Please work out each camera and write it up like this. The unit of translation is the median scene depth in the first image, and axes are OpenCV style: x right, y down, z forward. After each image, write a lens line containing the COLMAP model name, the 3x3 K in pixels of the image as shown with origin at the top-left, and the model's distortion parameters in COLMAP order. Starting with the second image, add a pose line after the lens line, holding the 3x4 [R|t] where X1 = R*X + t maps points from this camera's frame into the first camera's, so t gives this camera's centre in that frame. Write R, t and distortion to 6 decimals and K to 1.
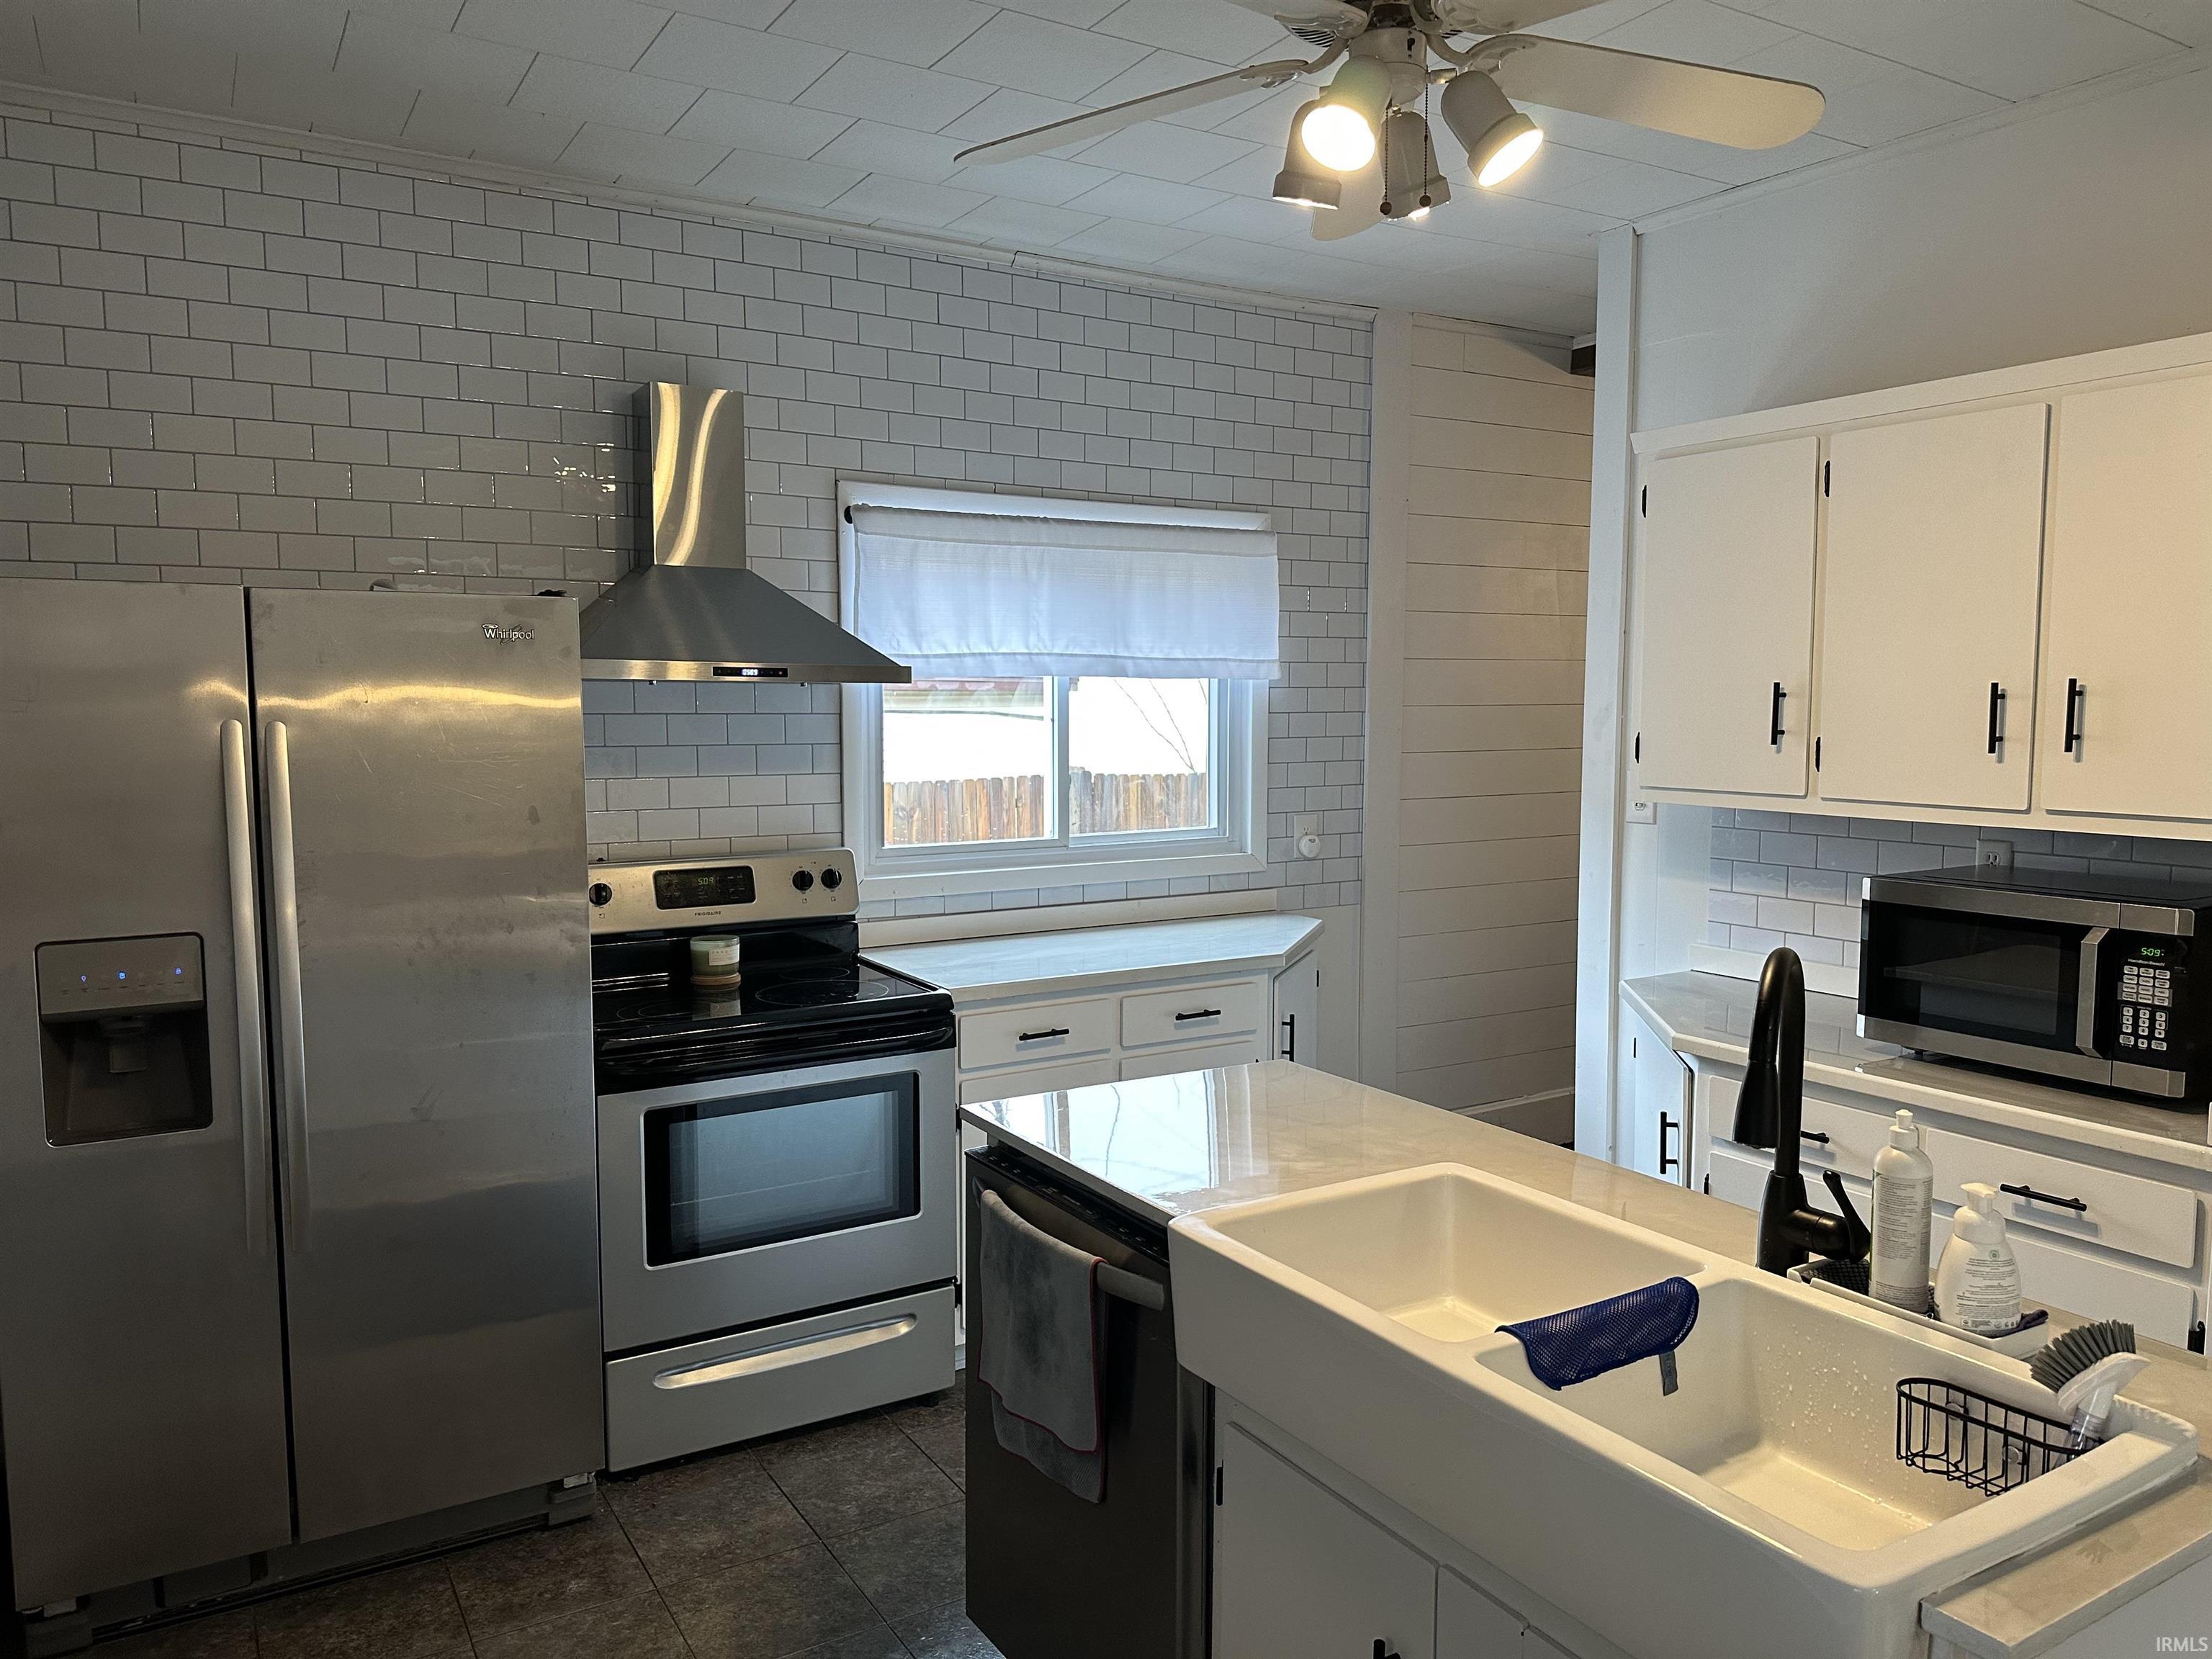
lens RADIAL K [[1567.8, 0, 1094.2], [0, 1567.8, 852.1], [0, 0, 1]] dist [0.031296, -0.023151]
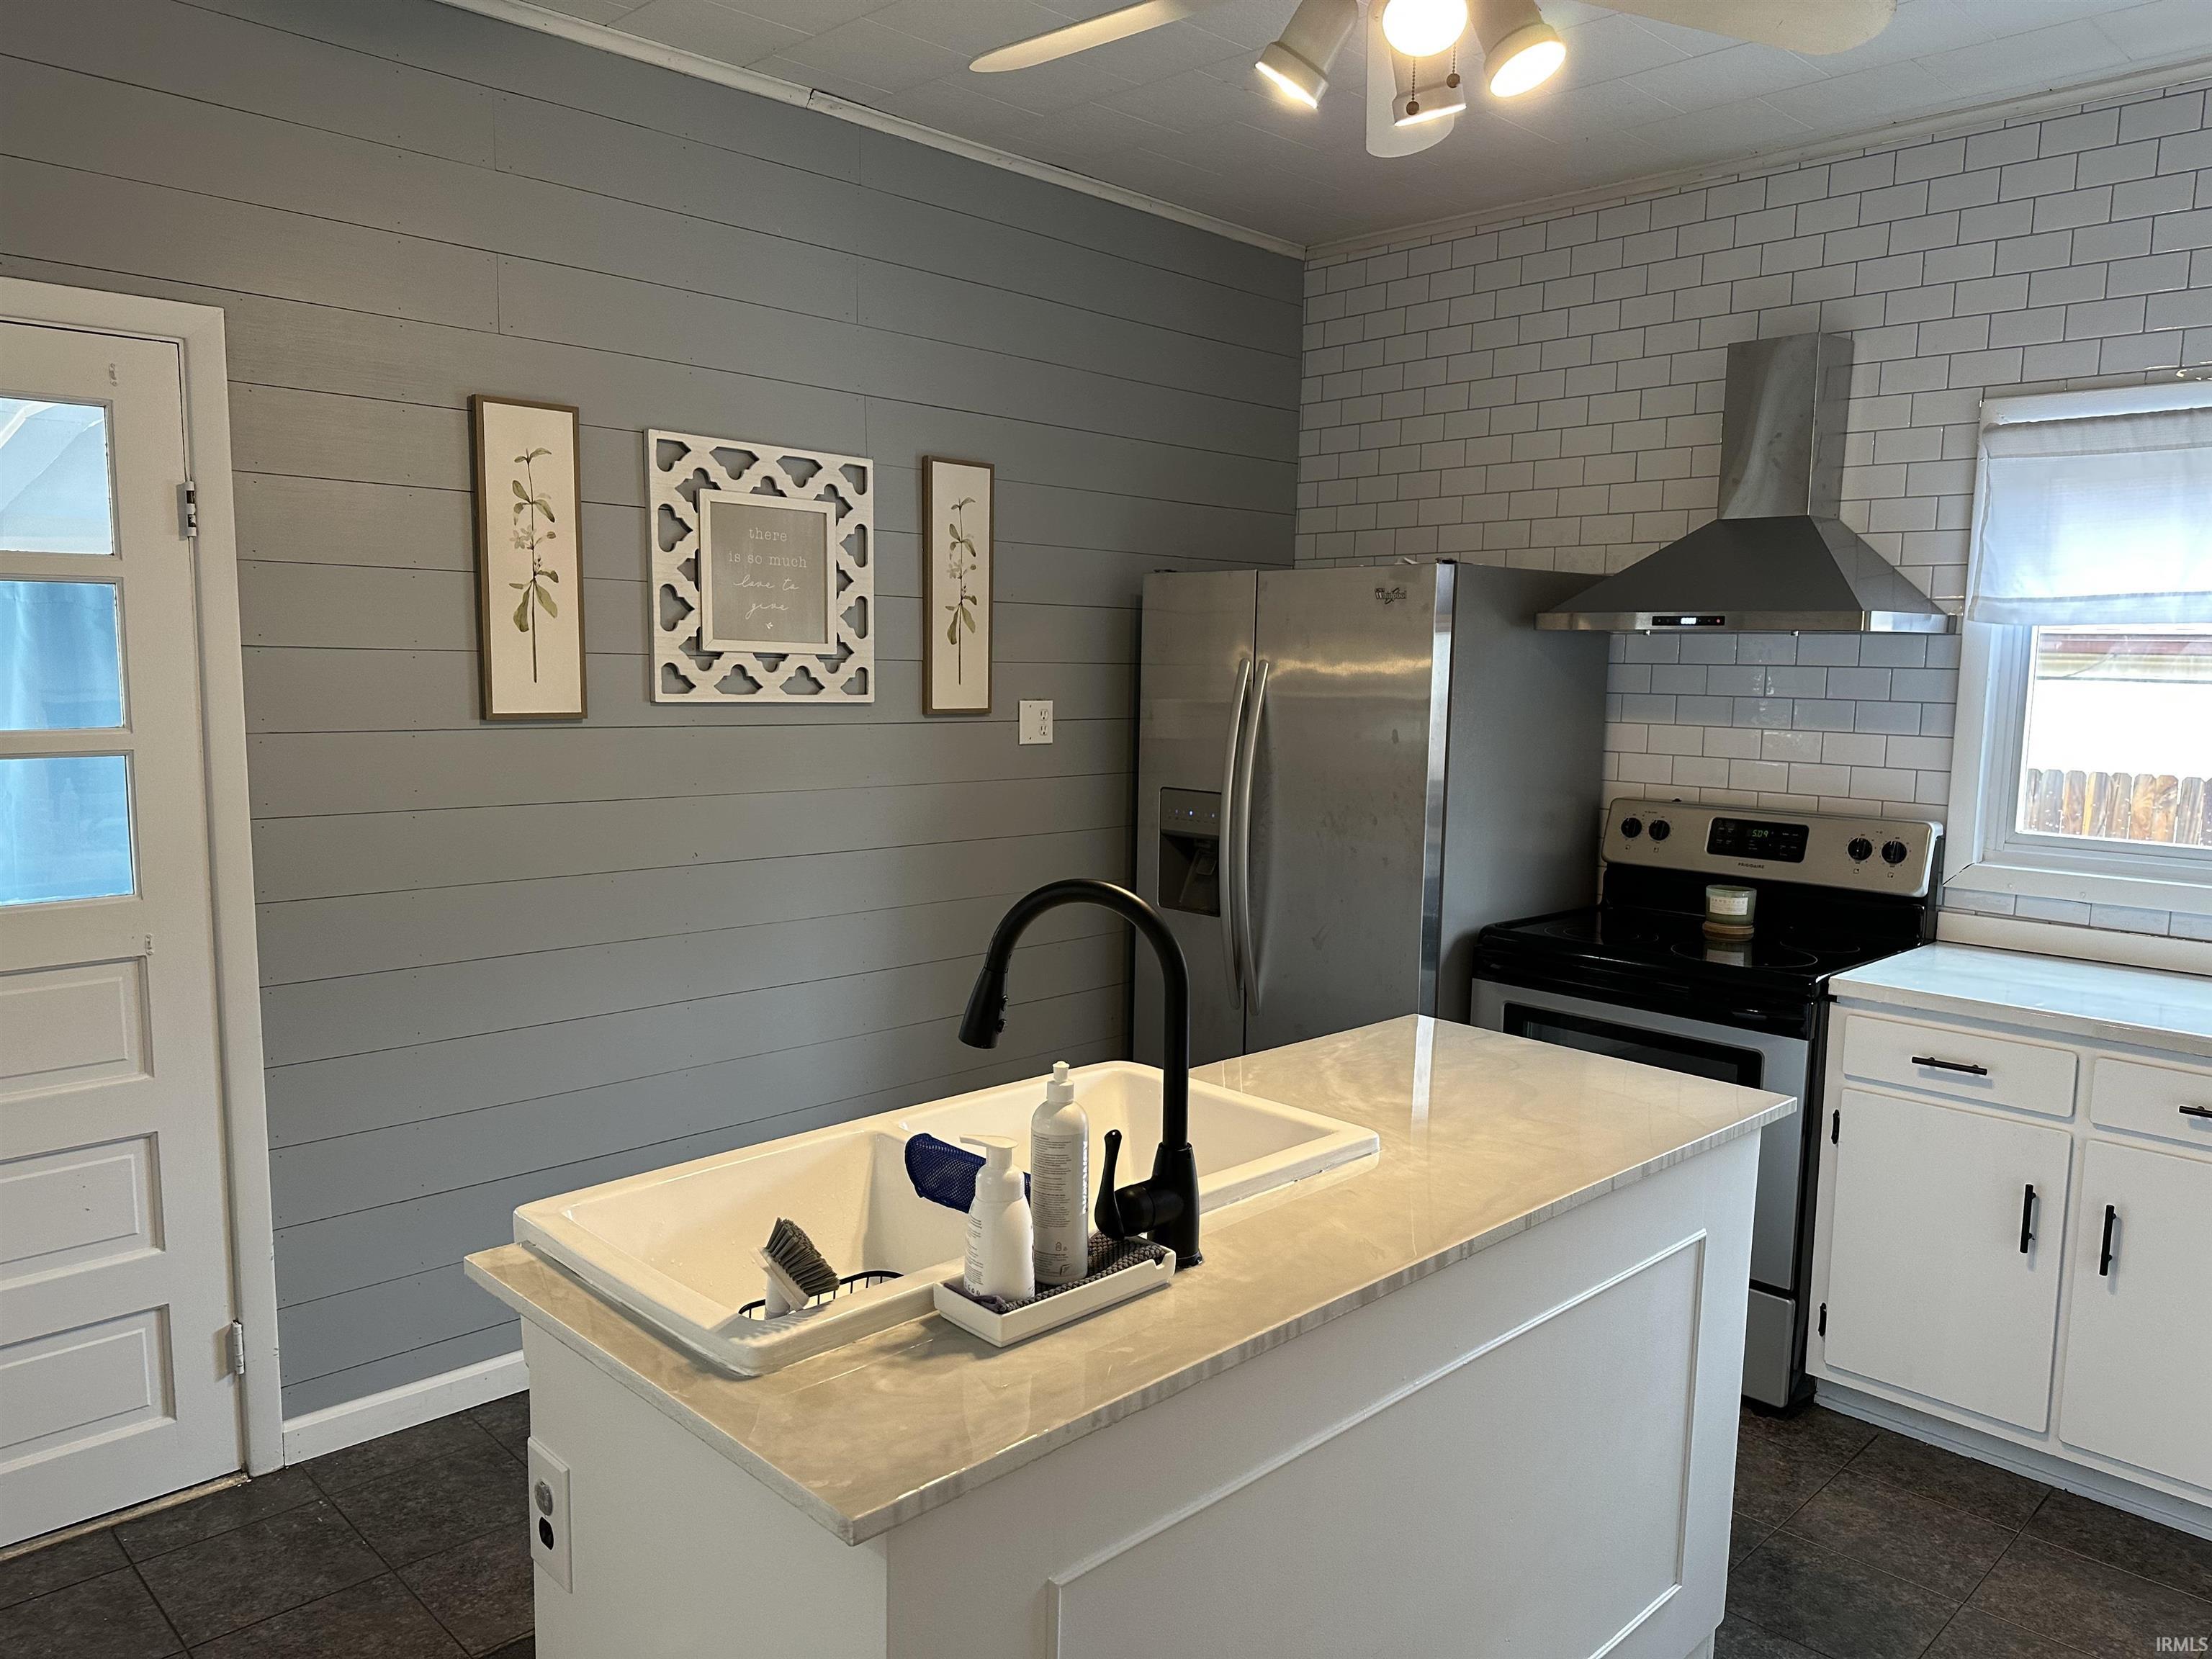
lens RADIAL K [[1567.8, 0, 1090.7], [0, 1567.8, 819.6], [0, 0, 1]] dist [0.031296, -0.023151]
pose [[0.231395, 0.107856, -0.966863, 0.629736], [-0.113700, 0.990023, 0.083228, -0.025692], [0.966193, 0.090674, 0.241349, 0.354462]]
